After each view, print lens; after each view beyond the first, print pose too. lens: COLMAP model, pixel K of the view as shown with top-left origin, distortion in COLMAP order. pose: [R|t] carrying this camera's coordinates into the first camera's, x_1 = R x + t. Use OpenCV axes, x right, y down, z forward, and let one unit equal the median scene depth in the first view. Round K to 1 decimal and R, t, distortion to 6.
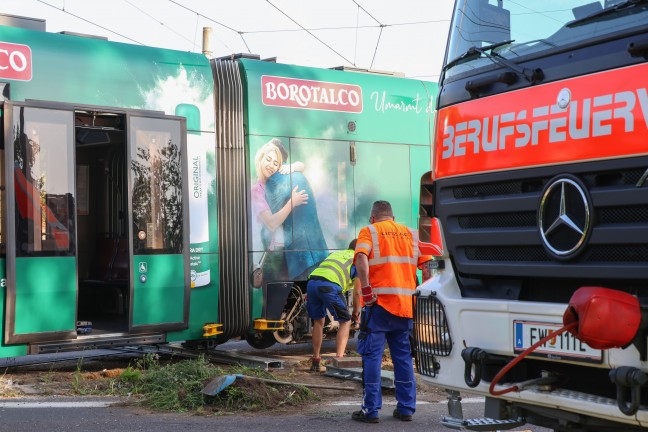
lens RADIAL K [[1083.4, 0, 325.4], [0, 1083.4, 223.0], [0, 0, 1]] dist [-0.058707, -0.082173]
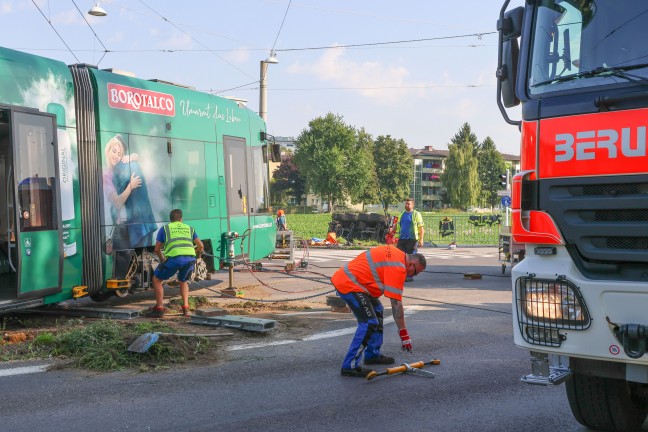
lens RADIAL K [[732.7, 0, 324.0], [0, 732.7, 216.0], [0, 0, 1]] dist [0.024292, -0.004638]
pose [[0.923141, -0.015272, 0.384157, -0.163300], [0.003822, 0.999526, 0.030552, -0.009622], [-0.384442, -0.026735, 0.922762, 0.133976]]
